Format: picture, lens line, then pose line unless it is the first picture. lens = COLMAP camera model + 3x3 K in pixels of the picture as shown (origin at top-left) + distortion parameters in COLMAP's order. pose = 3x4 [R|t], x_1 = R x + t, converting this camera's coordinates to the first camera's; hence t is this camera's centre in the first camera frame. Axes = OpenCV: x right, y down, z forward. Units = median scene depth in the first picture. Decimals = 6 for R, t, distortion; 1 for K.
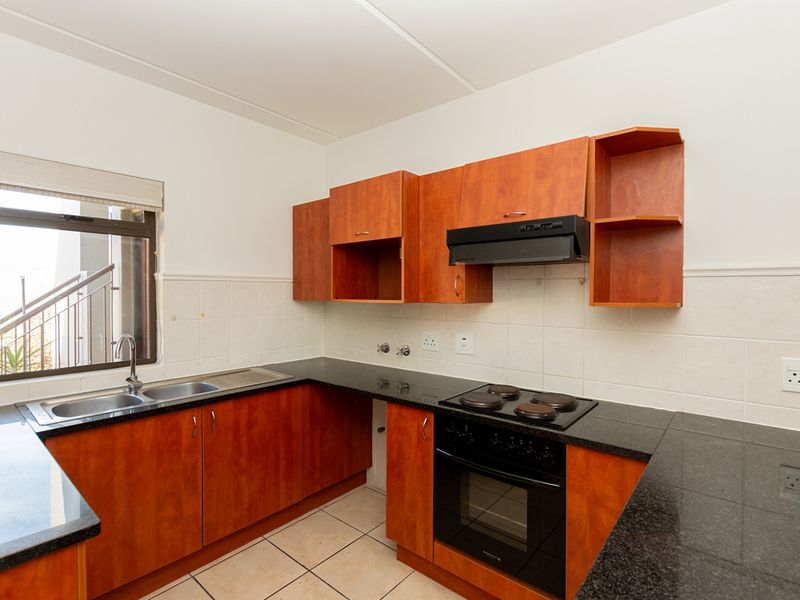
lens RADIAL K [[403.6, 0, 400.0], [0, 403.6, 300.0], [0, 0, 1]] dist [-0.004397, -0.000314]
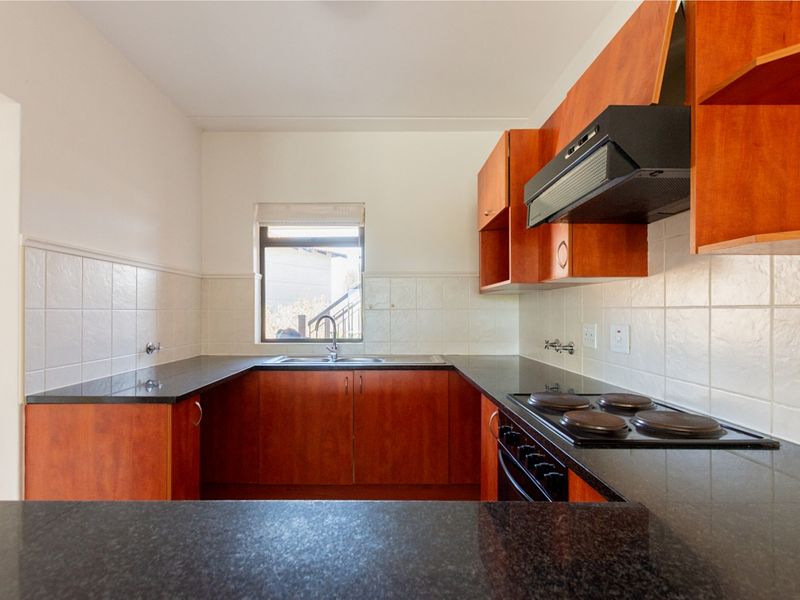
lens RADIAL K [[397.2, 0, 385.6], [0, 397.2, 310.7], [0, 0, 1]] dist [-0.000648, 0.000008]
pose [[0.632235, -0.006518, -0.774749, 0.539798], [-0.008696, 0.999842, -0.015508, 0.089699], [0.774728, 0.016542, 0.632079, 0.281630]]
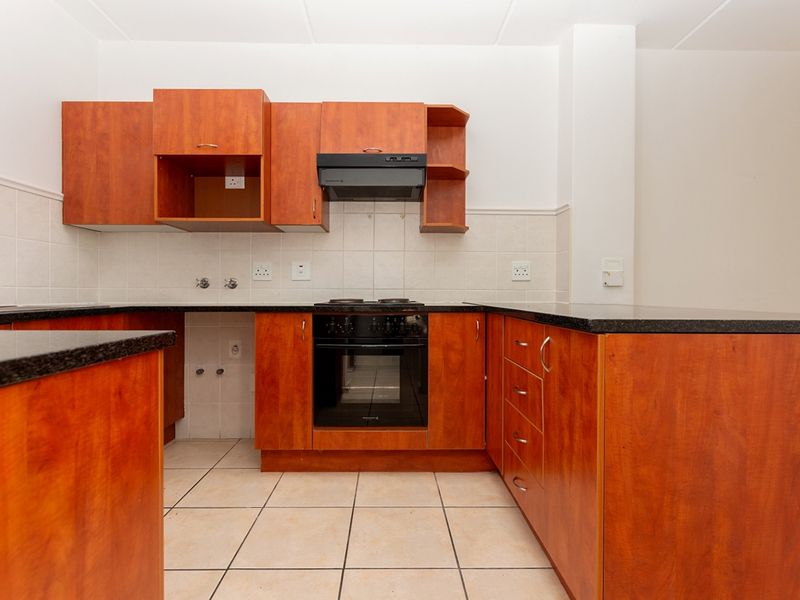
lens RADIAL K [[403.6, 0, 400.0], [0, 403.6, 300.0], [0, 0, 1]] dist [-0.004397, -0.000314]
pose [[0.751645, -0.015528, 0.659385, -0.440400], [0.012774, 0.999878, 0.008985, 0.220132], [-0.659444, 0.001670, 0.751752, 0.002020]]
